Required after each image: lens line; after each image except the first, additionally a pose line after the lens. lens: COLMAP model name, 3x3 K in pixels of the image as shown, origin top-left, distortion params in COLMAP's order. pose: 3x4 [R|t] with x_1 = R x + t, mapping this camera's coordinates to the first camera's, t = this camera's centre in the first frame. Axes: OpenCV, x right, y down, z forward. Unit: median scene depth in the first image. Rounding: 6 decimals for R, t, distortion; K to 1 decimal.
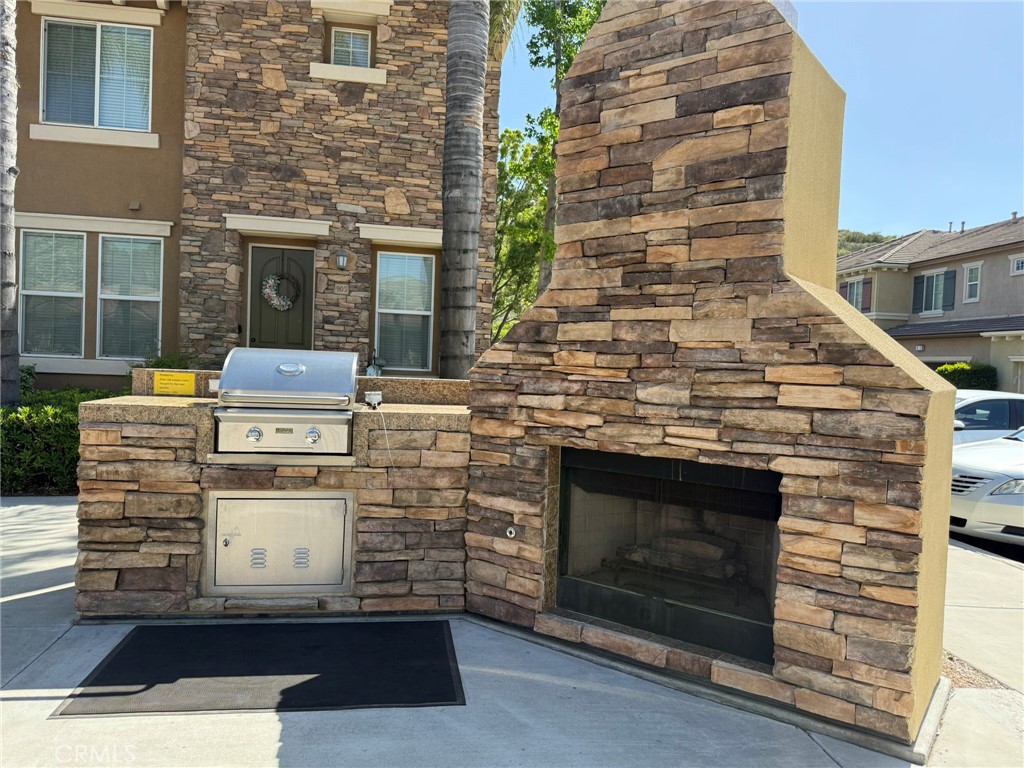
lens RADIAL K [[729.4, 0, 508.9], [0, 729.4, 389.1], [0, 0, 1]] dist [0.080891, -0.108768]
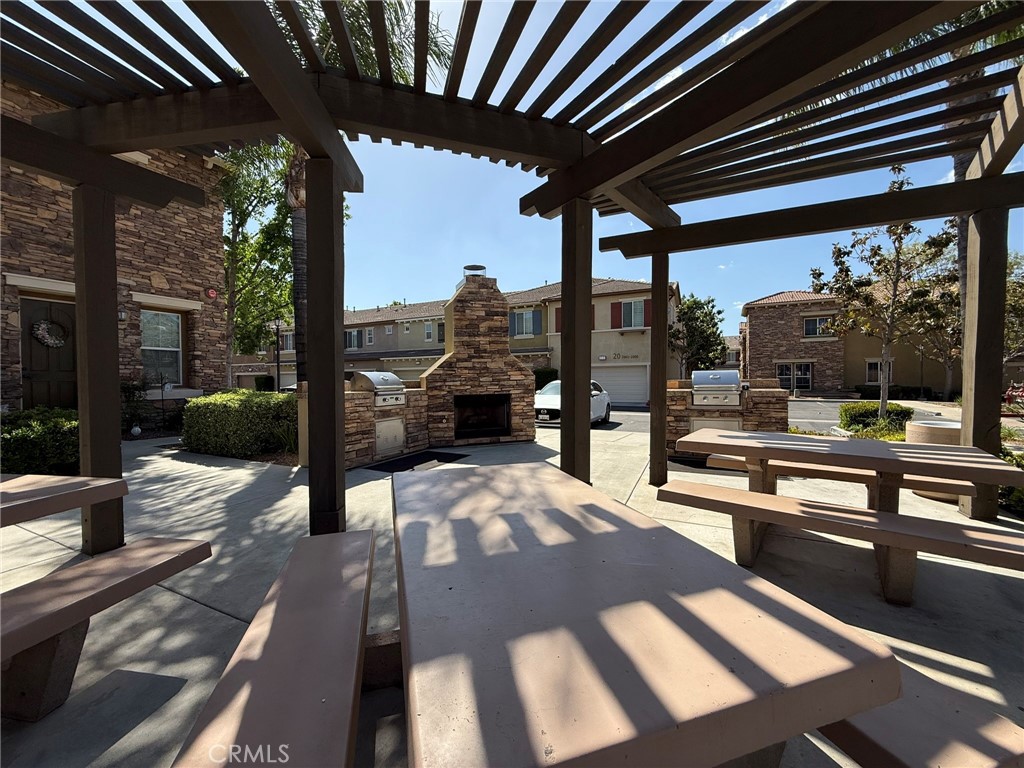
lens RADIAL K [[404.2, 0, 512.0], [0, 404.2, 384.0], [0, 0, 1]] dist [0.001230, 0.000369]
pose [[0.547738, -0.056114, 0.834766, -1.426130], [0.062487, 0.997705, 0.026066, -0.014648], [-0.834313, 0.037885, 0.549988, -0.360450]]
